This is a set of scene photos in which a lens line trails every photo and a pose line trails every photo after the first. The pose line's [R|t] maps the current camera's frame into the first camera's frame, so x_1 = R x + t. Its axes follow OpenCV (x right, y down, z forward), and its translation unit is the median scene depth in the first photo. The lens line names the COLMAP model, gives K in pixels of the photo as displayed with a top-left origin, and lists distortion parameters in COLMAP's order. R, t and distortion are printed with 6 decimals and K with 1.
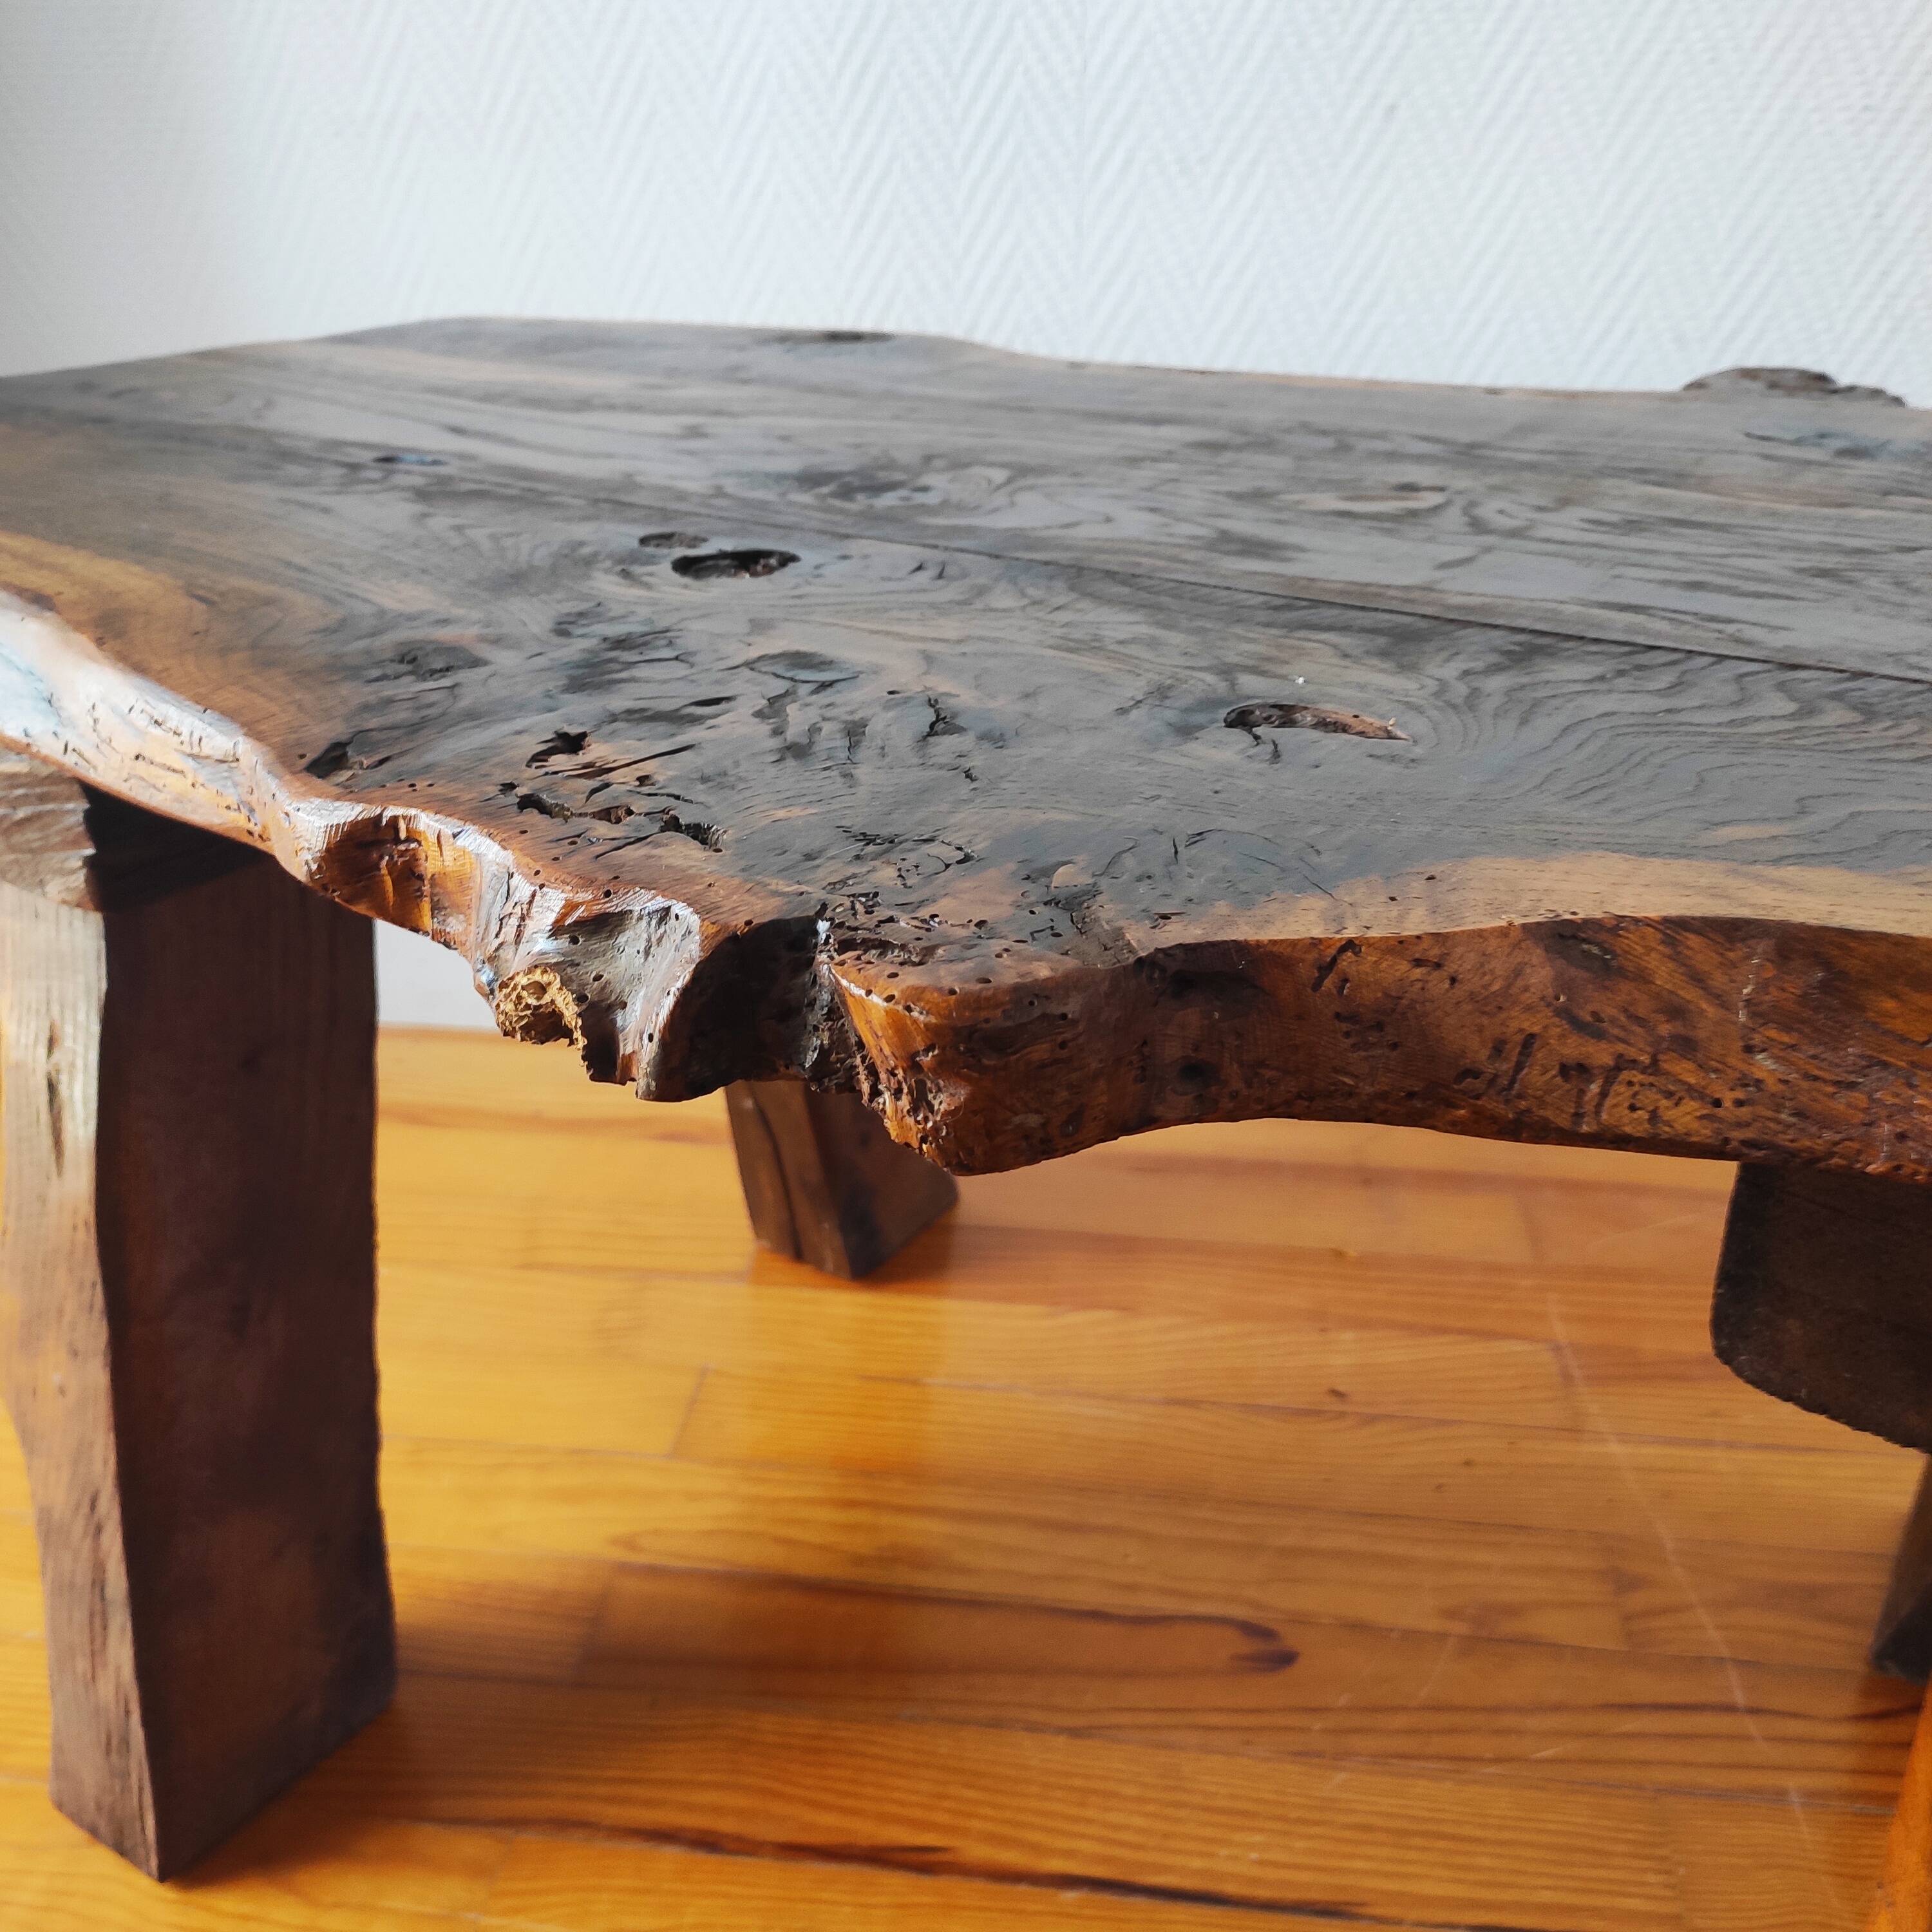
lens RADIAL K [[1913.5, 0, 970.2], [0, 1913.5, 984.7], [0, 0, 1]] dist [0.036106, 0.000000]
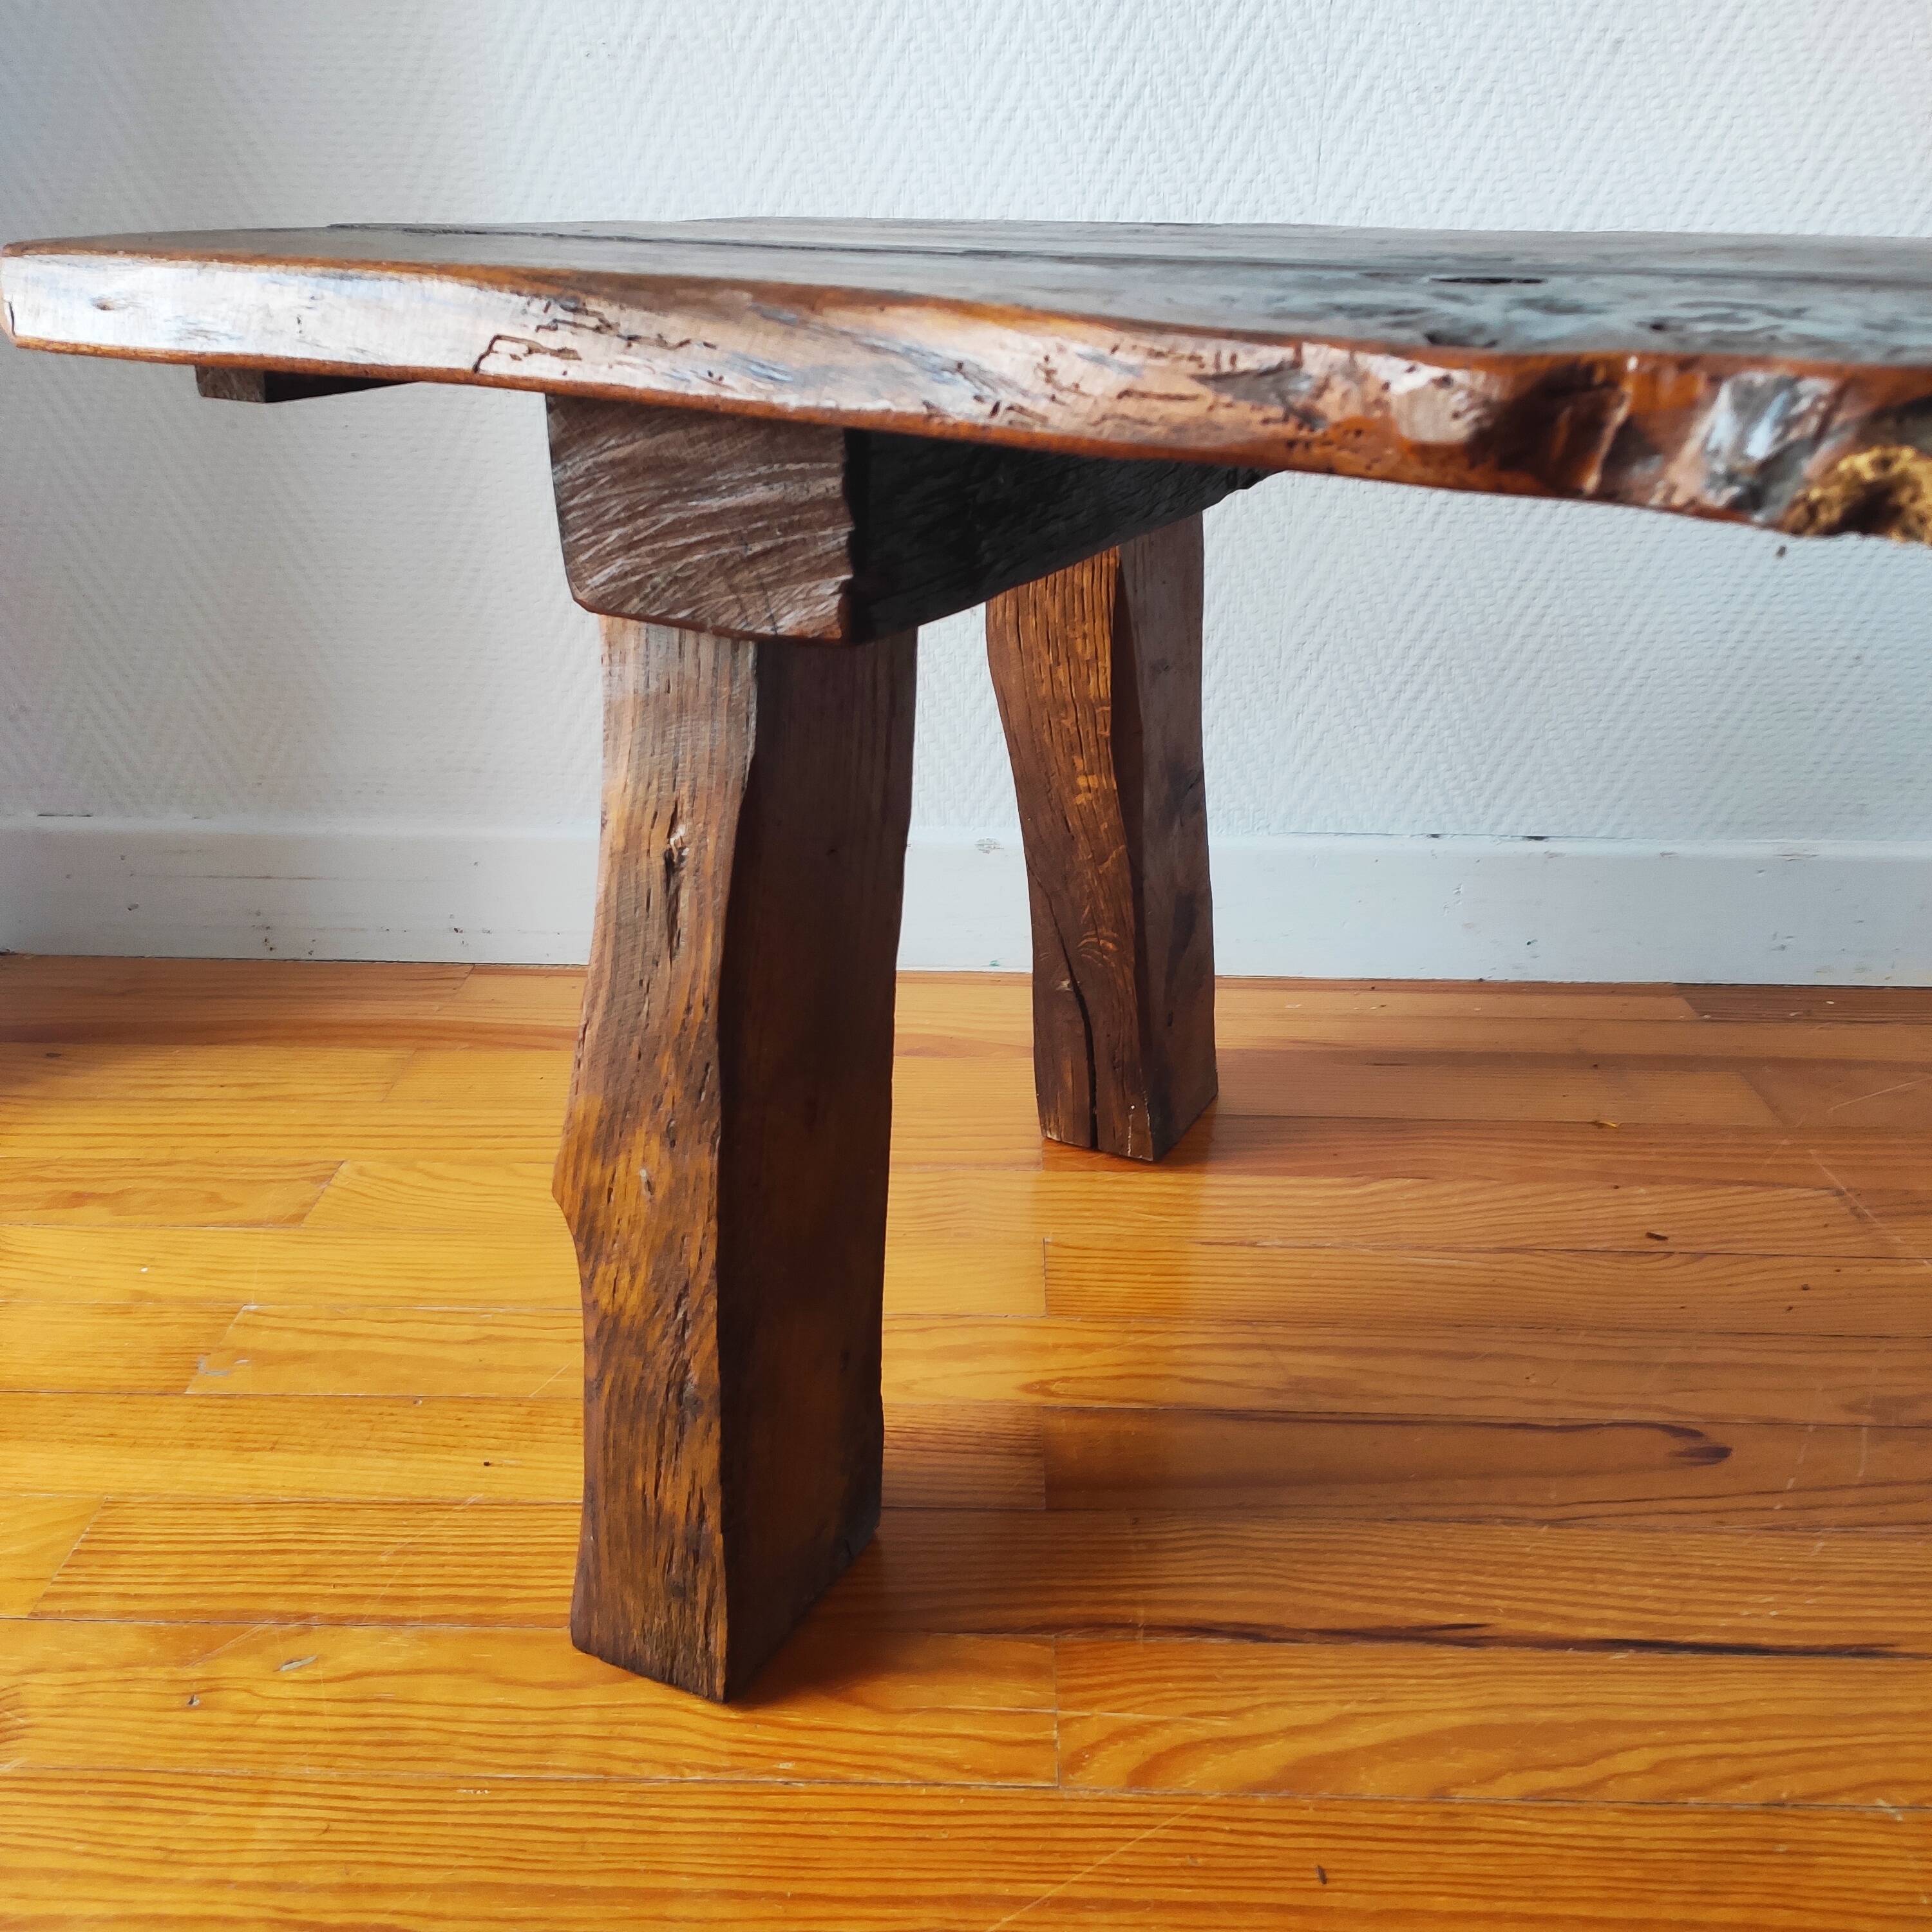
lens RADIAL K [[1913.5, 0, 979.6], [0, 1913.5, 964.7], [0, 0, 1]] dist [0.036106, 0.000000]
pose [[0.993774, -0.025715, 0.108407, -0.295102], [0.031167, 0.998317, -0.048902, 0.110248], [-0.106967, 0.051976, 0.992903, -0.001861]]
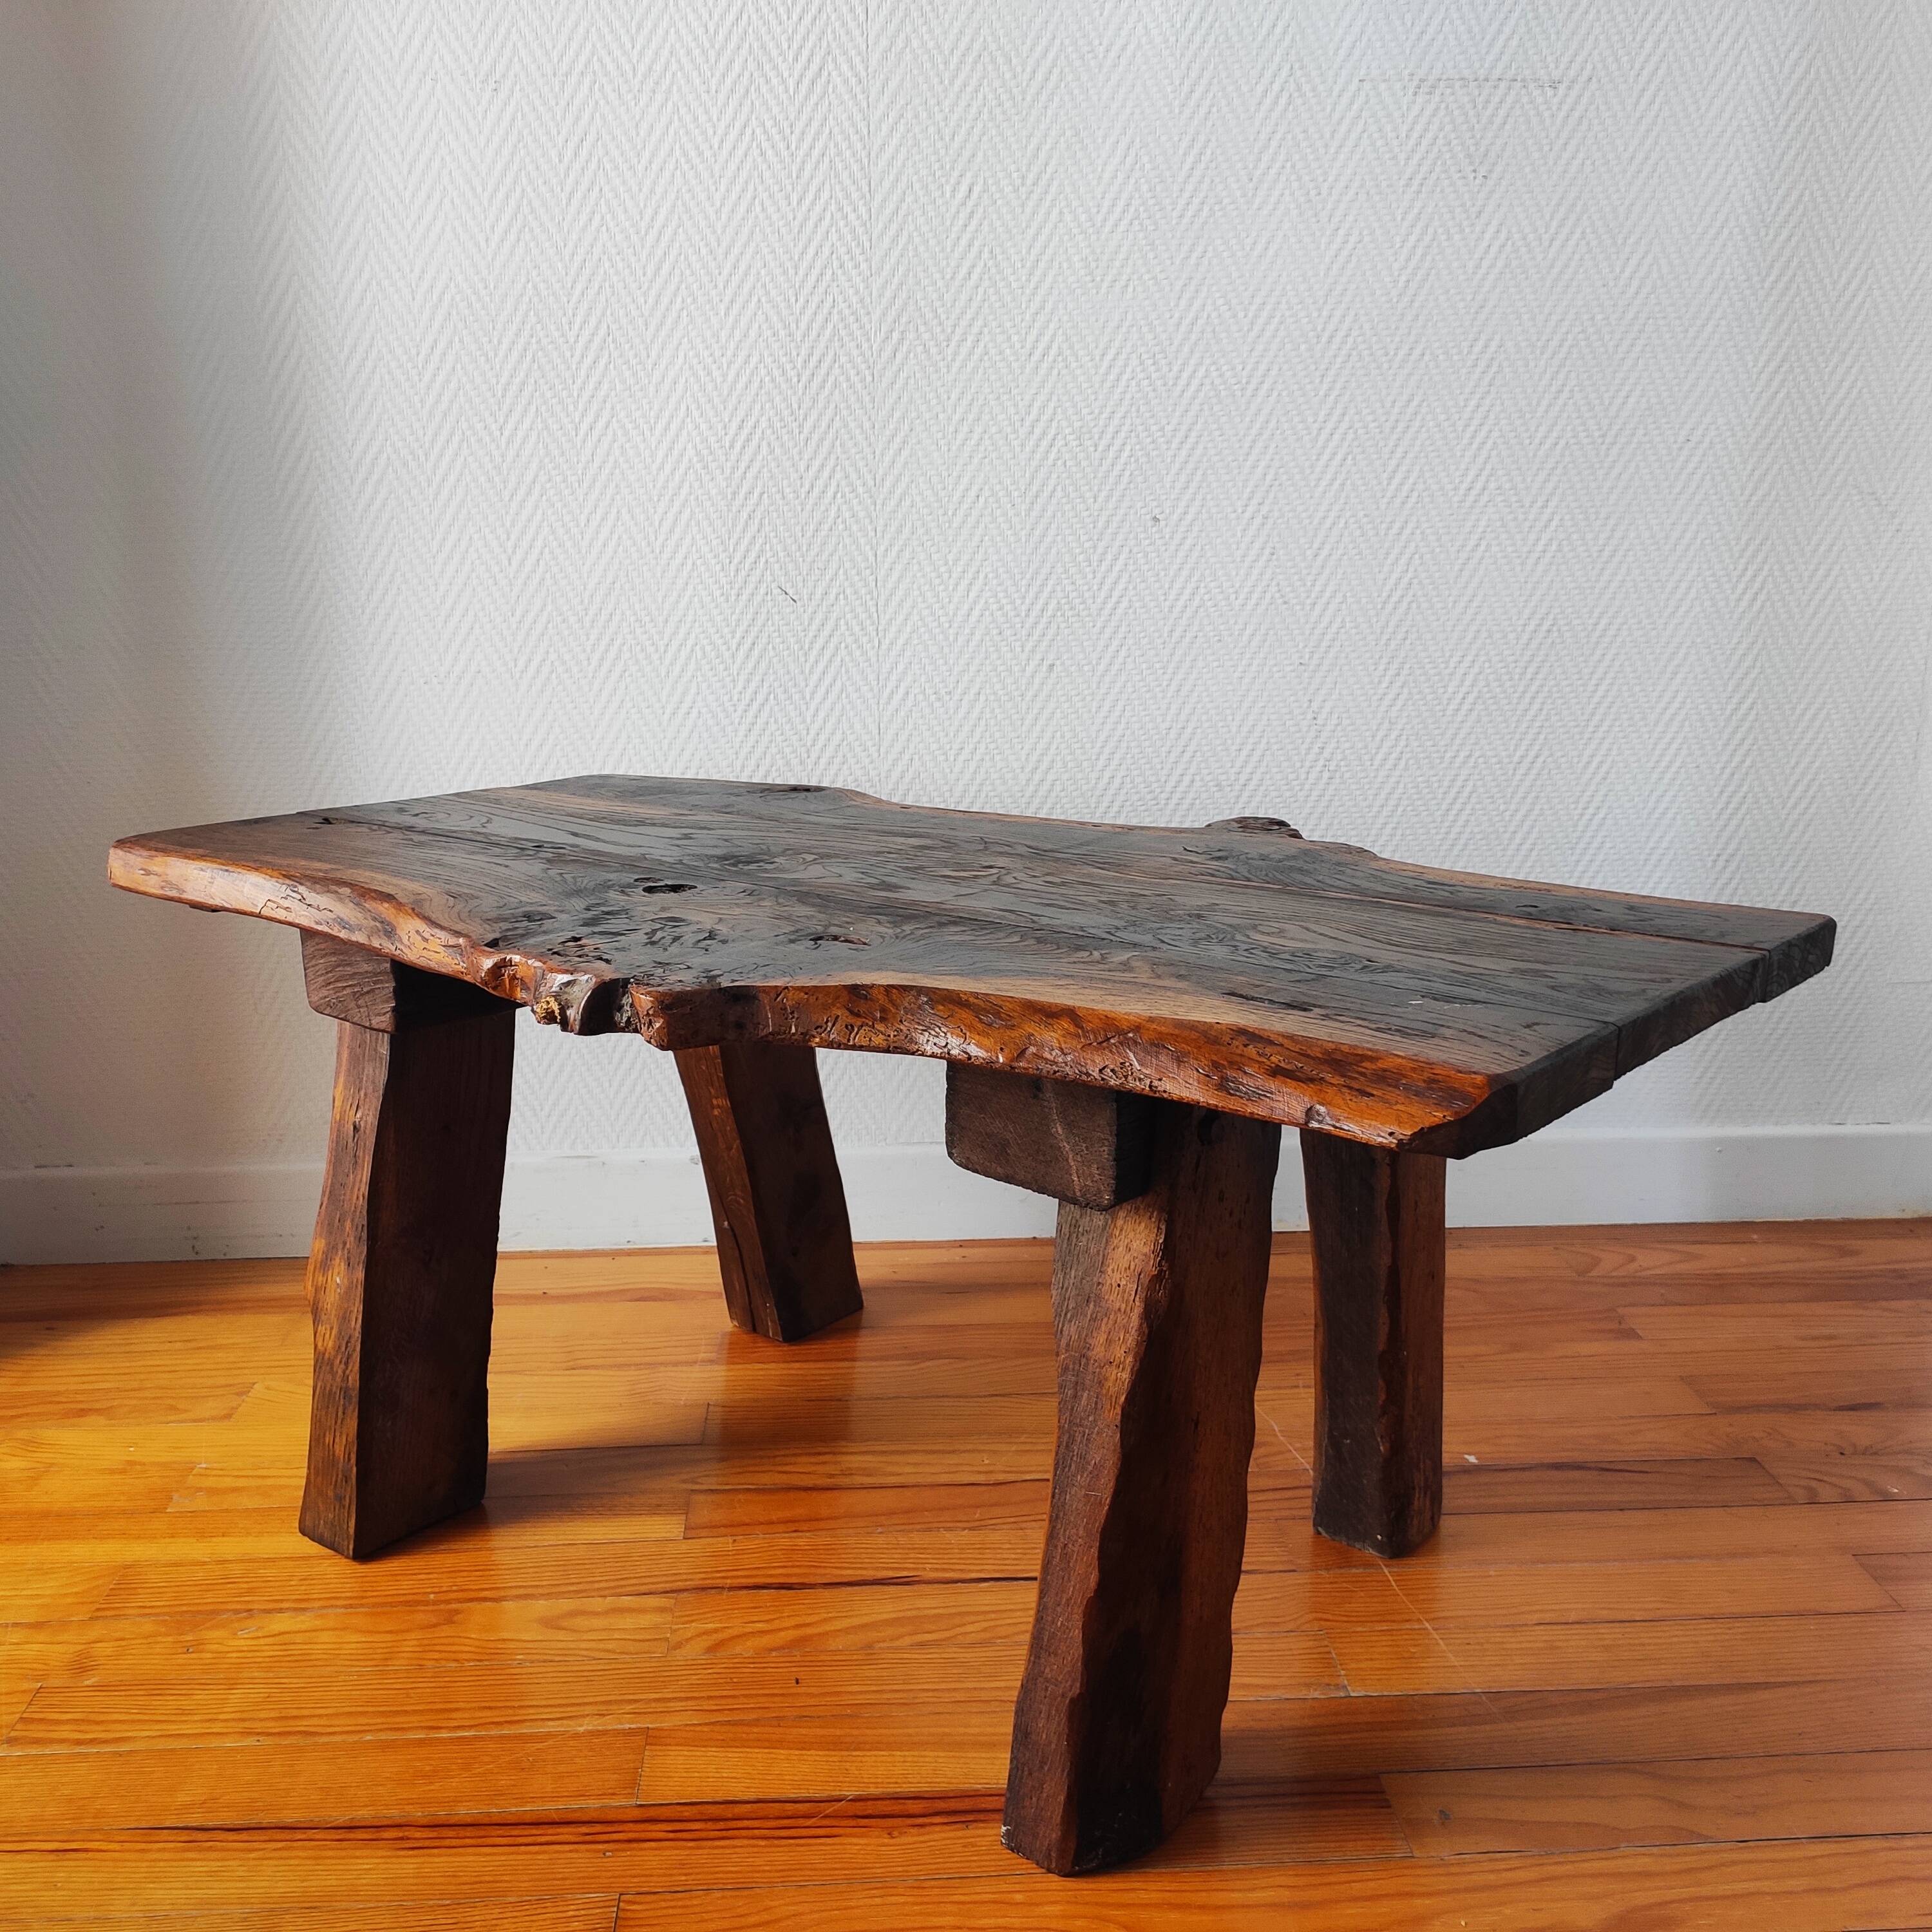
lens RADIAL K [[1913.5, 0, 975.0], [0, 1913.5, 959.8], [0, 0, 1]] dist [0.036106, 0.000000]
pose [[0.982186, -0.037777, 0.184073, -0.213681], [0.077387, 0.973975, -0.213037, 0.210118], [-0.171235, 0.223487, 0.959548, -0.716841]]
